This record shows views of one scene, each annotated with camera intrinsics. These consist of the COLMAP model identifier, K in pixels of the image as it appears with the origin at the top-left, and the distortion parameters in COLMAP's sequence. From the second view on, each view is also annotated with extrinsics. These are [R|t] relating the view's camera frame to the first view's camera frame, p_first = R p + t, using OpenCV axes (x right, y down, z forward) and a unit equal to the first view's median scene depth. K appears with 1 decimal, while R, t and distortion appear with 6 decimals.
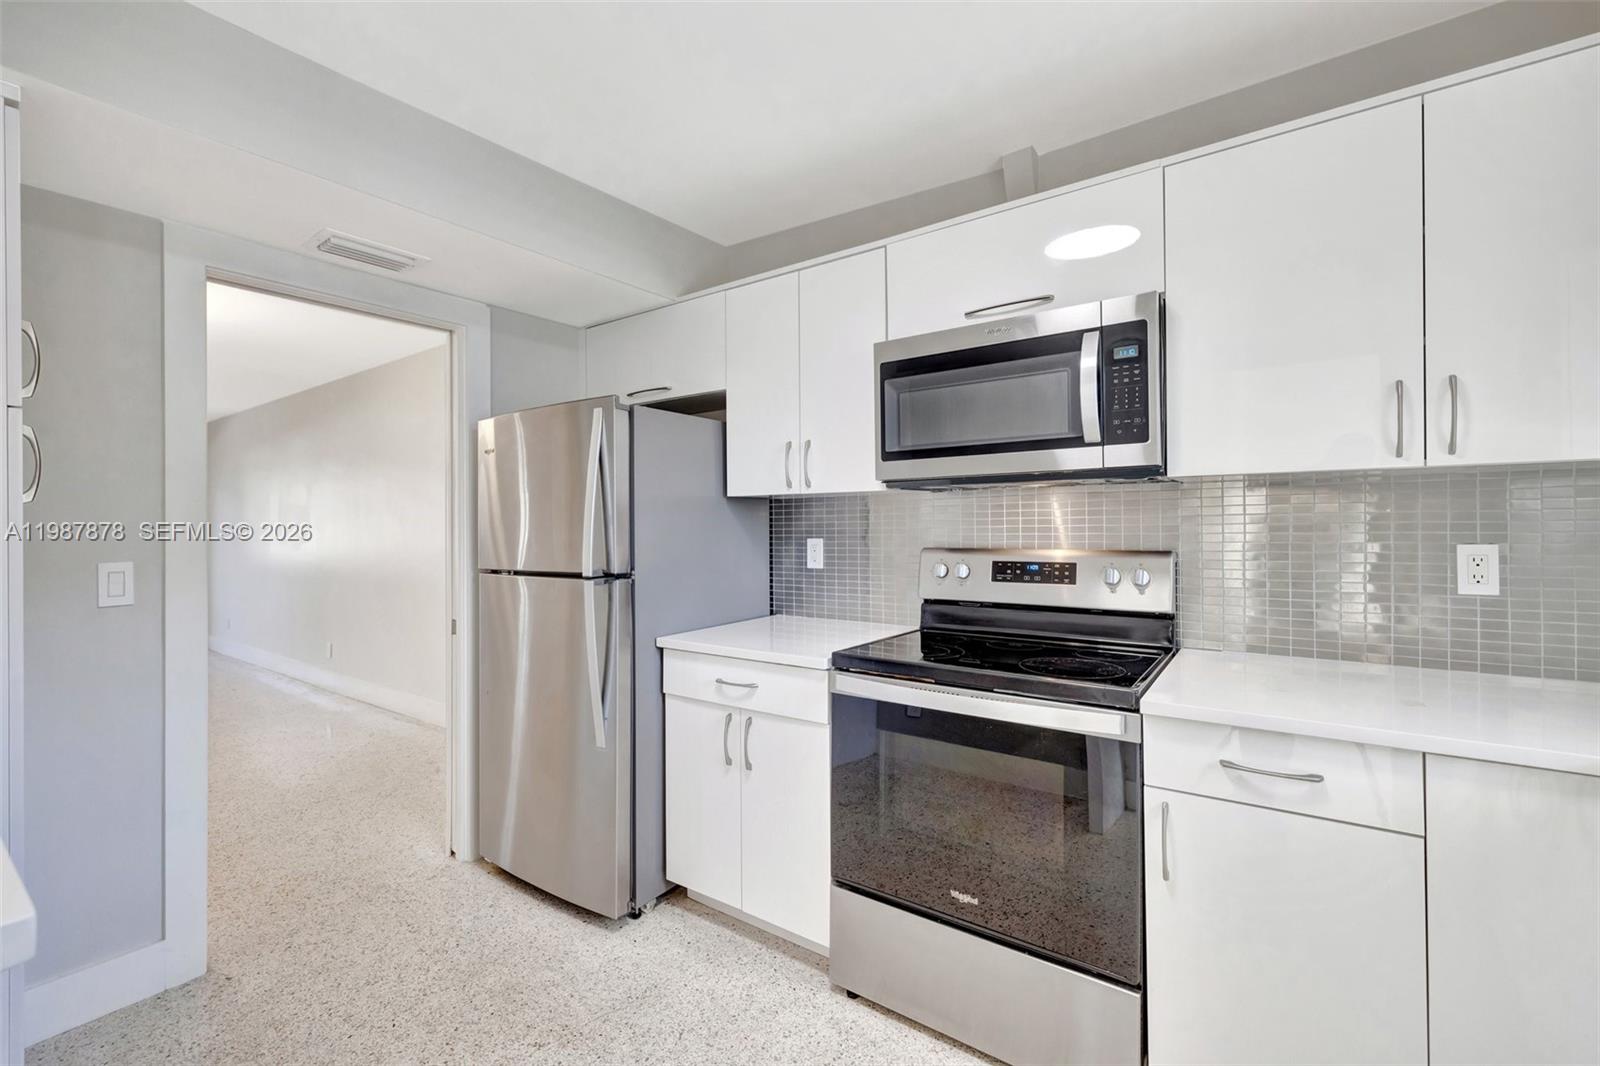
lens RADIAL K [[690.4, 0, 788.4], [0, 690.4, 526.5], [0, 0, 1]] dist [-0.000385, 0.000135]
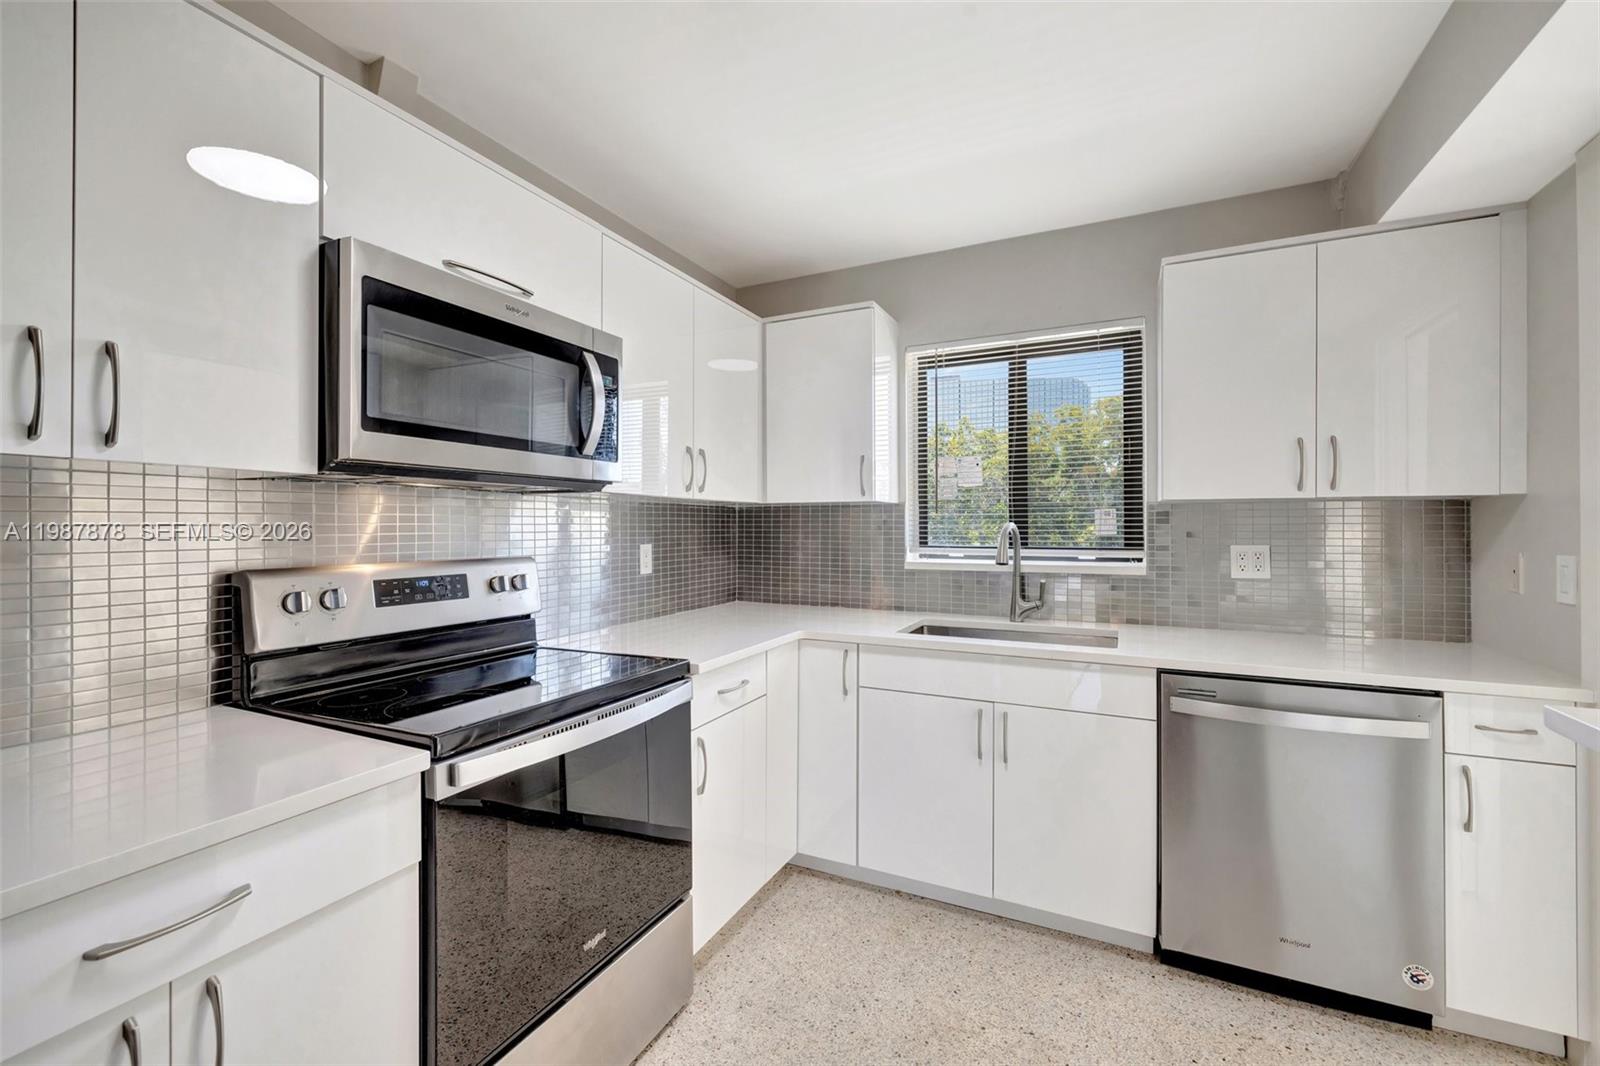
lens RADIAL K [[672.3, 0, 795.5], [0, 672.3, 516.1], [0, 0, 1]] dist [0.000903, -0.000078]
pose [[-0.182170, 0.025212, 0.982944, -0.540617], [0.005192, 0.999682, -0.024679, 0.000223], [-0.983253, 0.000608, -0.182243, 0.720883]]
